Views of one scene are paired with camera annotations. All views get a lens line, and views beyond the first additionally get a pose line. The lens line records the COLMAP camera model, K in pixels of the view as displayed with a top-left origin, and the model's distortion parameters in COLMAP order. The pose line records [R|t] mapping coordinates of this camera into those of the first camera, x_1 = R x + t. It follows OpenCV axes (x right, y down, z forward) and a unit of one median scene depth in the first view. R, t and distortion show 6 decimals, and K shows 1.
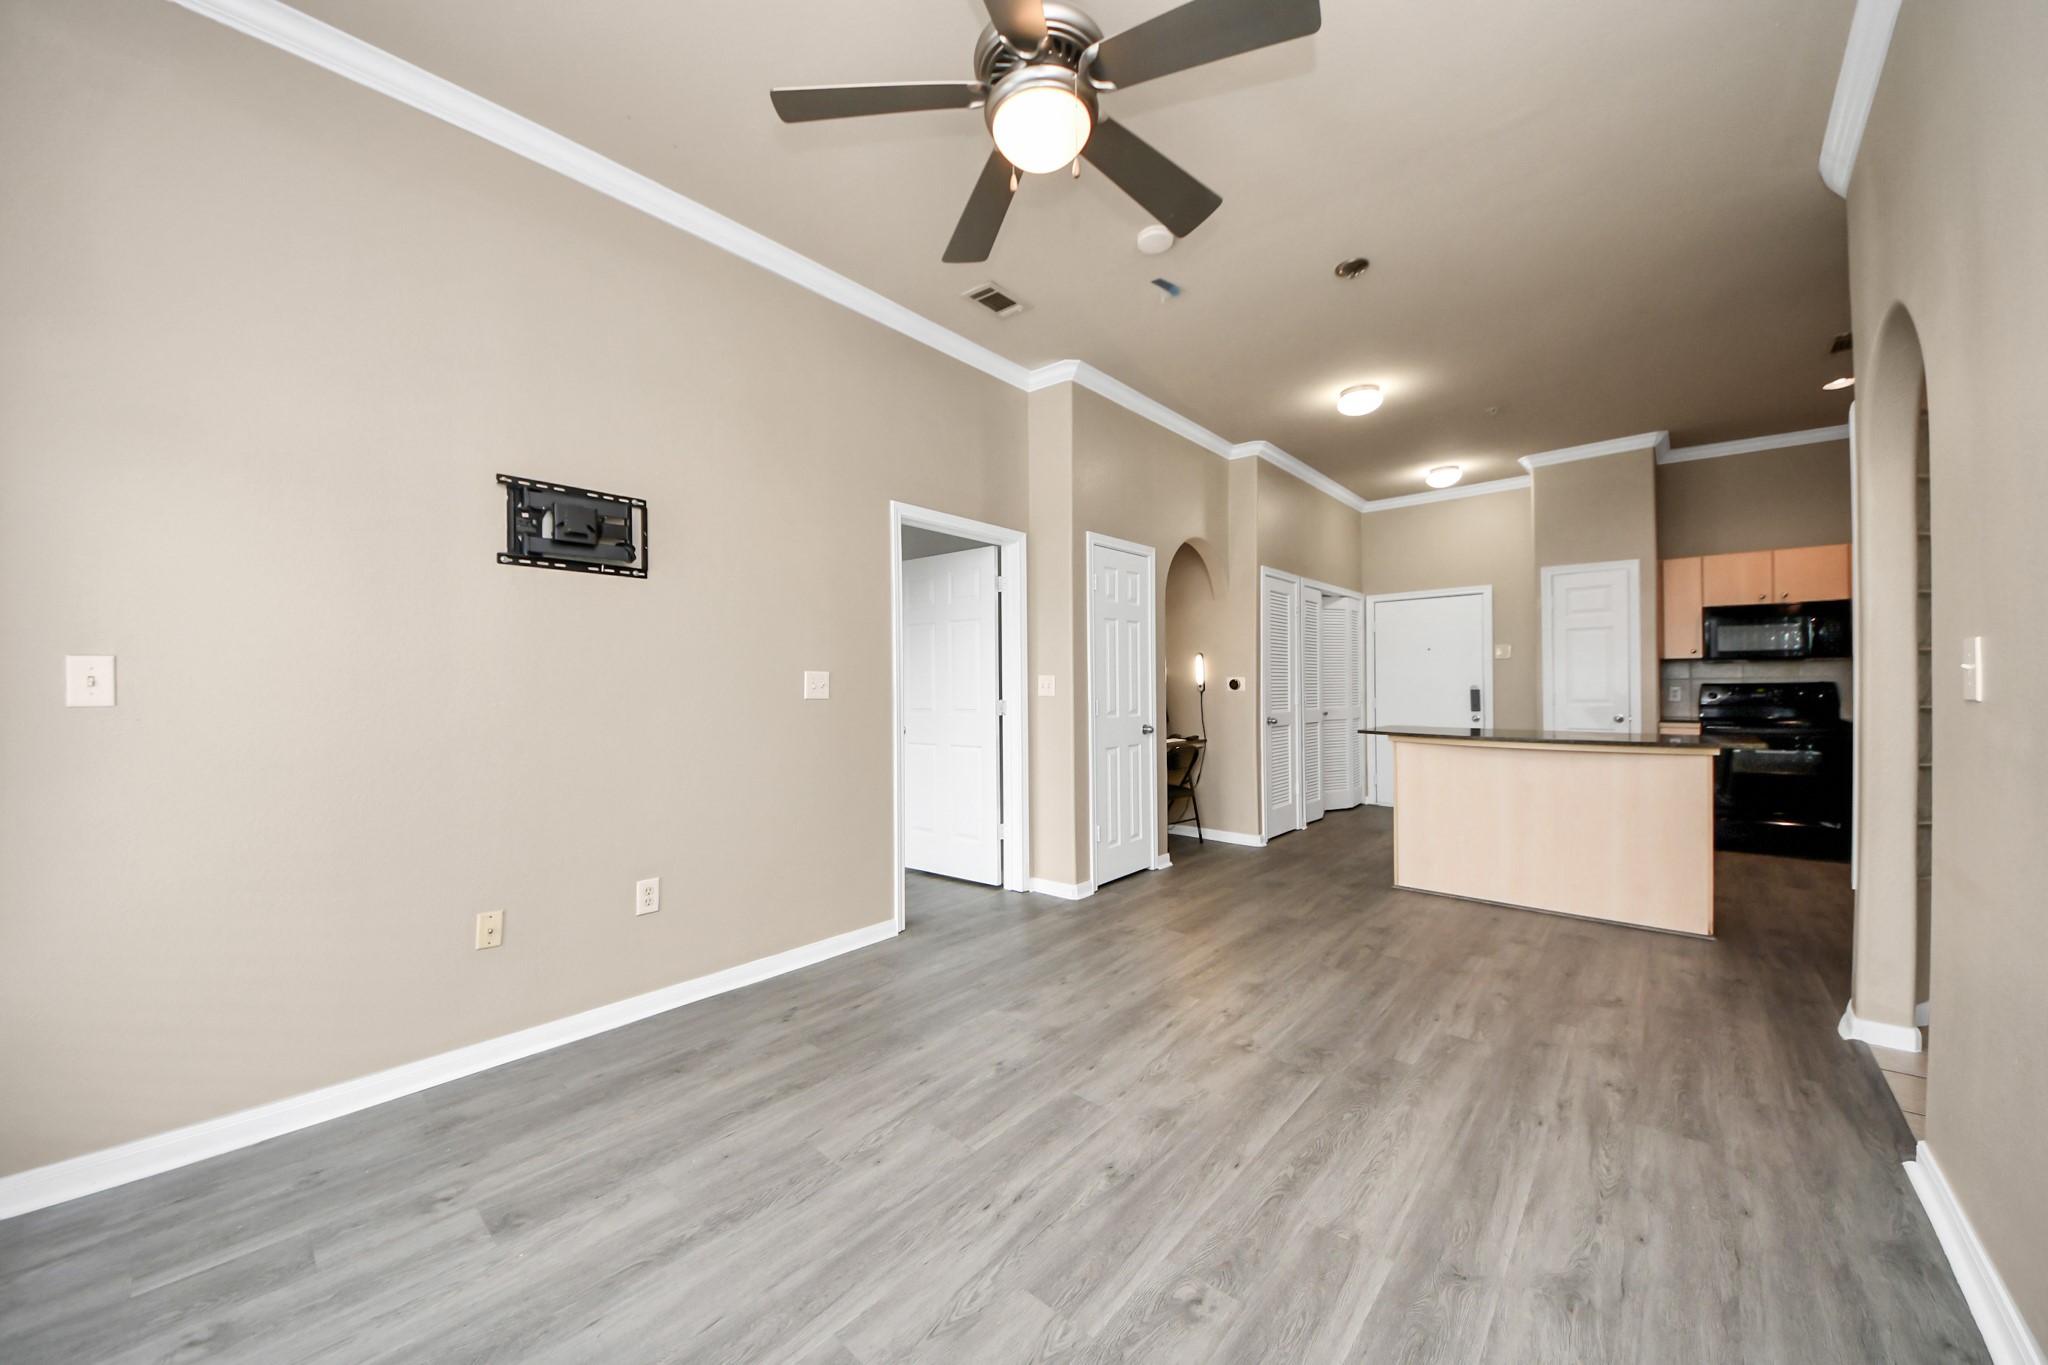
lens RADIAL K [[721.3, 0, 1012.0], [0, 721.3, 689.3], [0, 0, 1]] dist [0.063036, -0.033098]
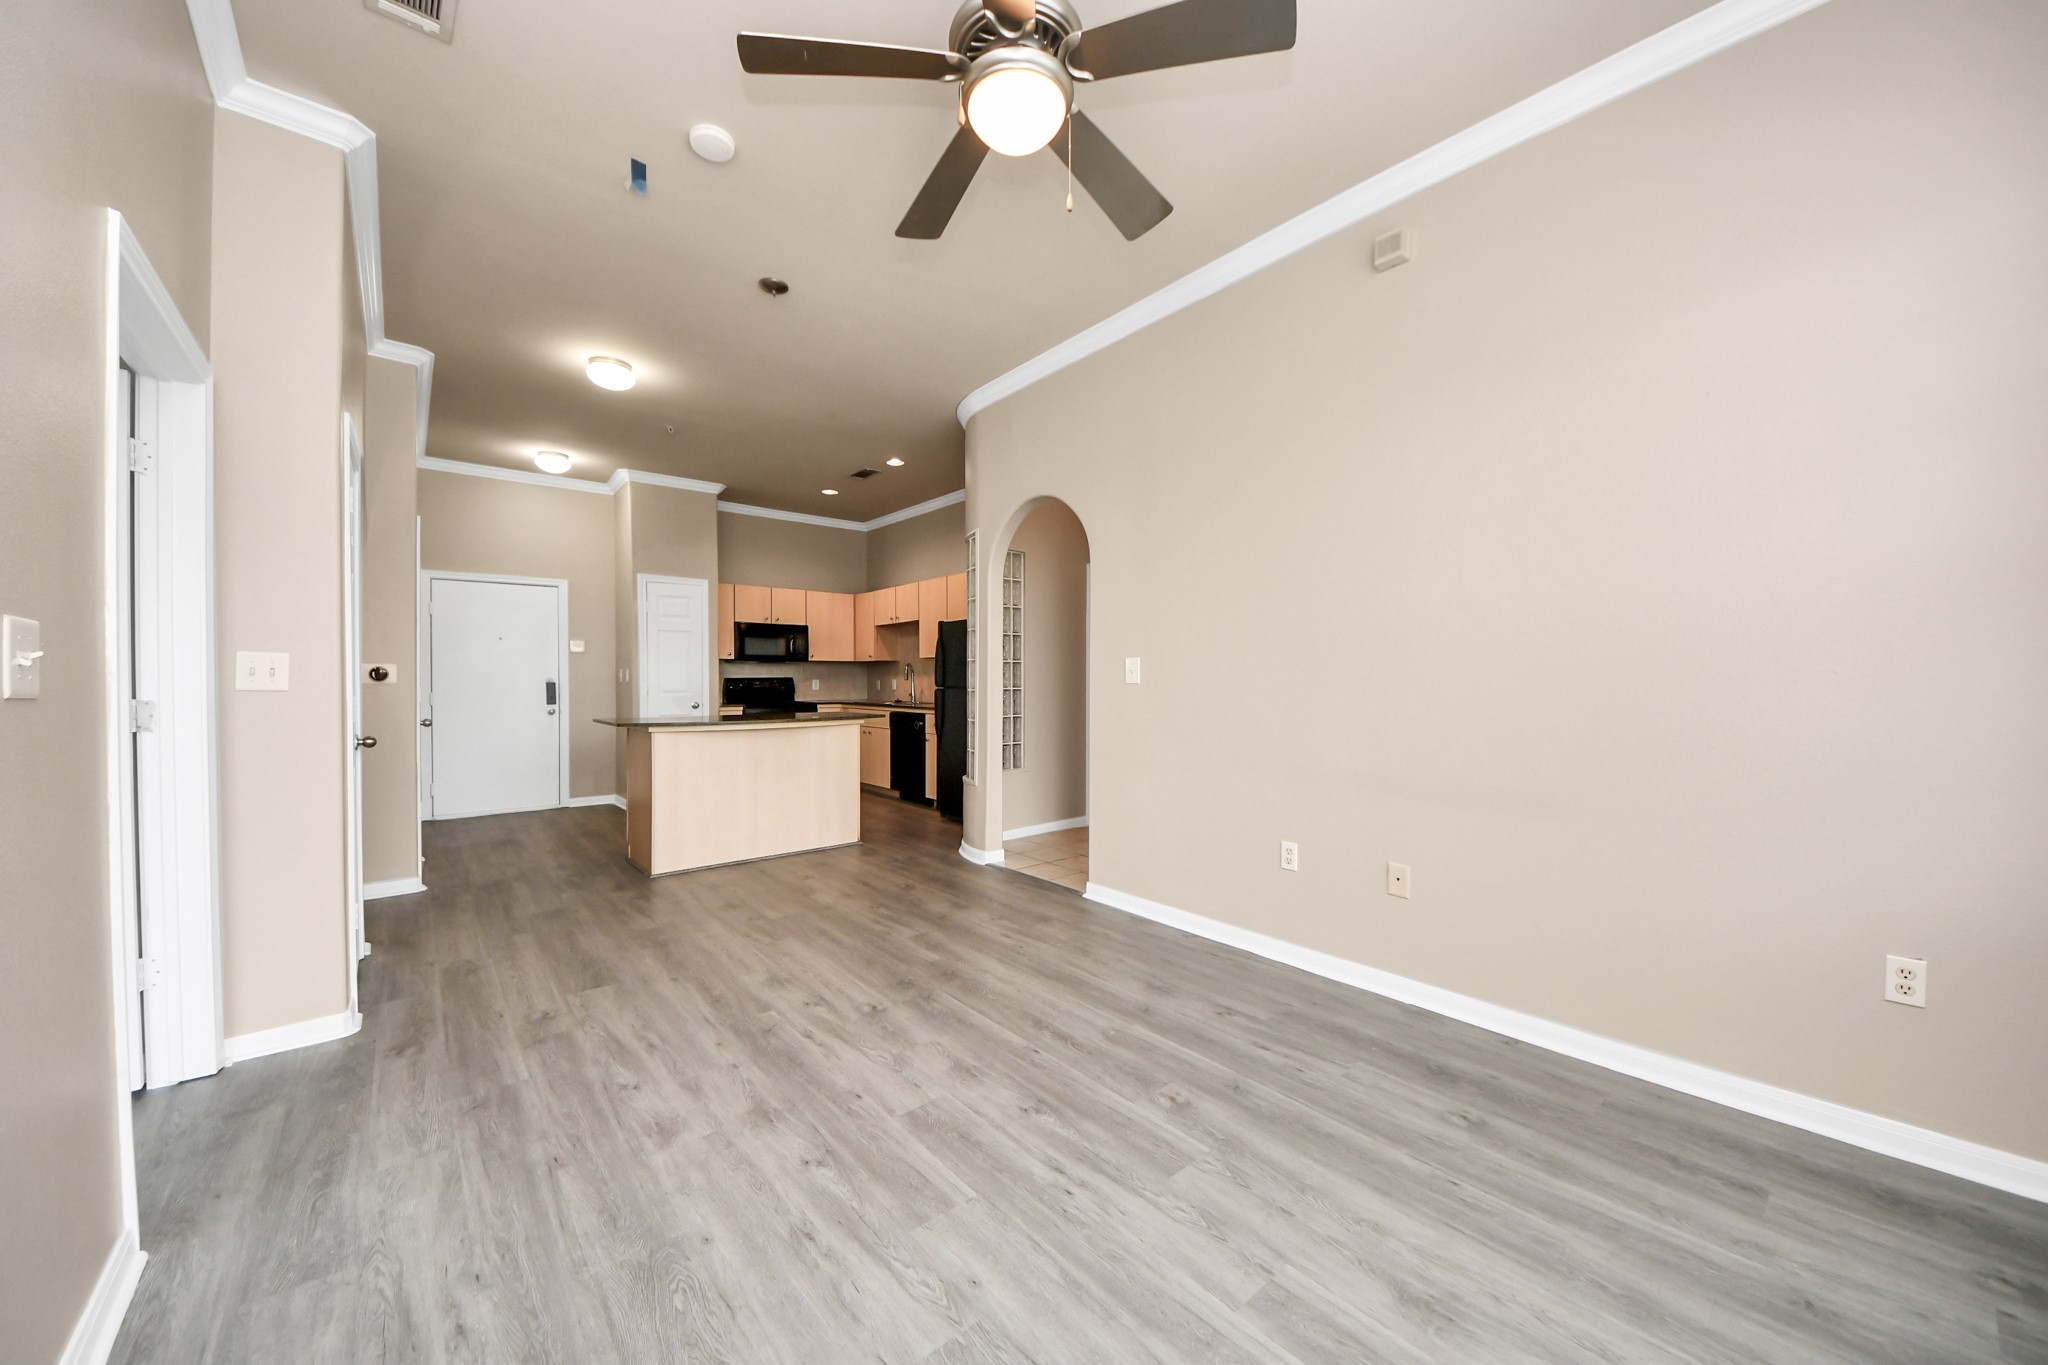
lens RADIAL K [[721.3, 0, 1012.0], [0, 721.3, 689.3], [0, 0, 1]] dist [0.063036, -0.033098]
pose [[0.163798, -0.007152, 0.986468, -0.720432], [0.000639, 0.999974, 0.007144, 0.008457], [-0.986494, -0.000539, 0.163799, 0.638684]]
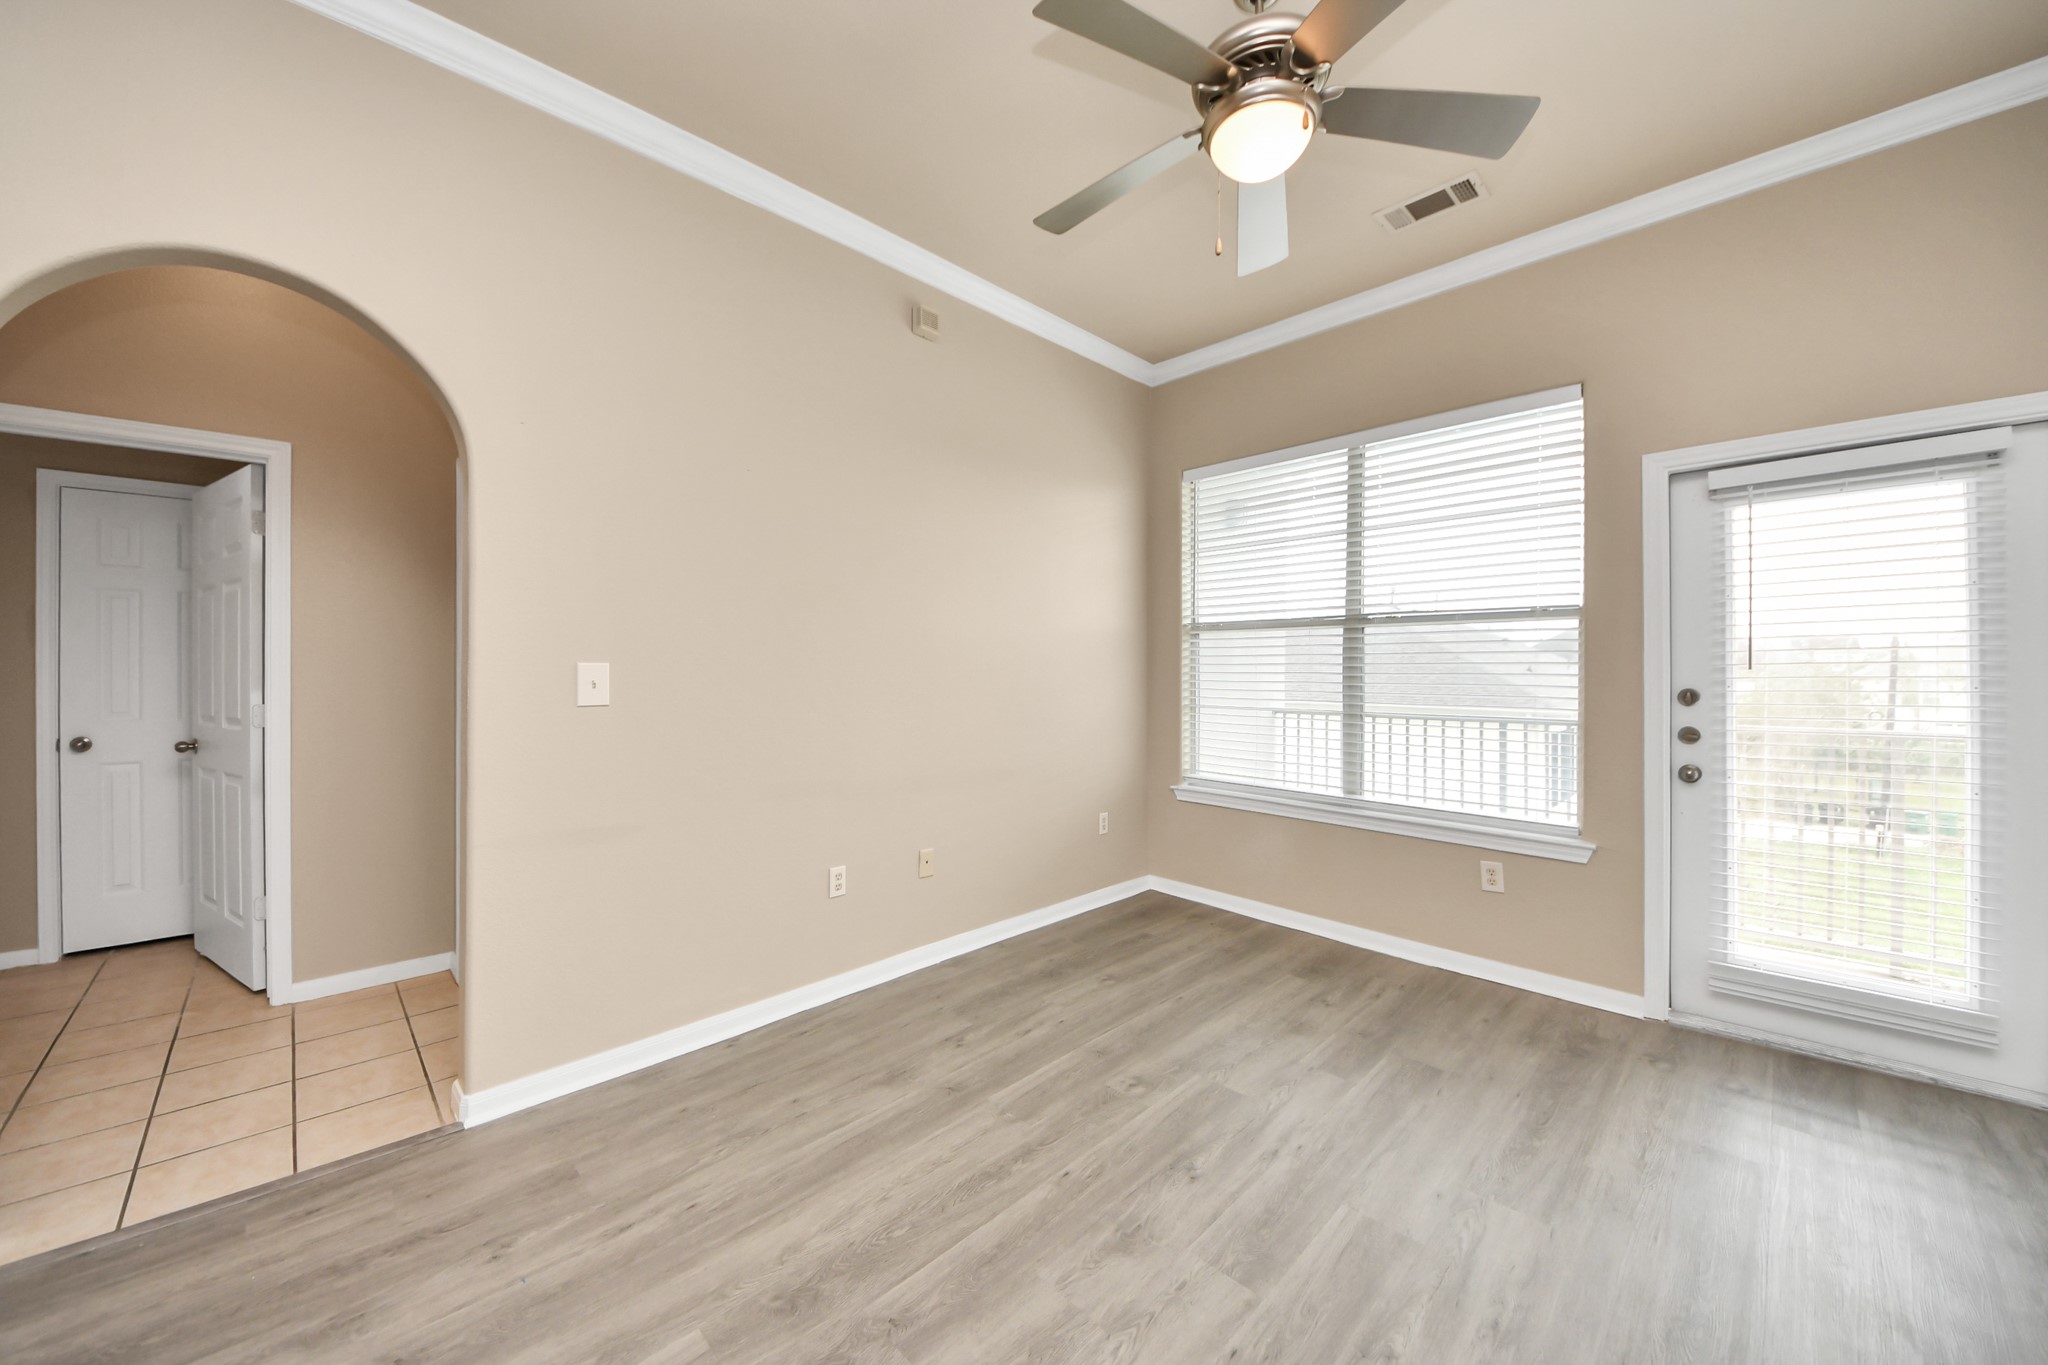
lens RADIAL K [[753.8, 0, 1002.3], [0, 753.8, 676.5], [0, 0, 1]] dist [0.047152, -0.027653]
pose [[-0.996873, -0.000335, 0.079022, 0.235920], [0.000247, 0.999973, 0.007347, -0.033054], [-0.079022, 0.007343, -0.996846, 1.564258]]
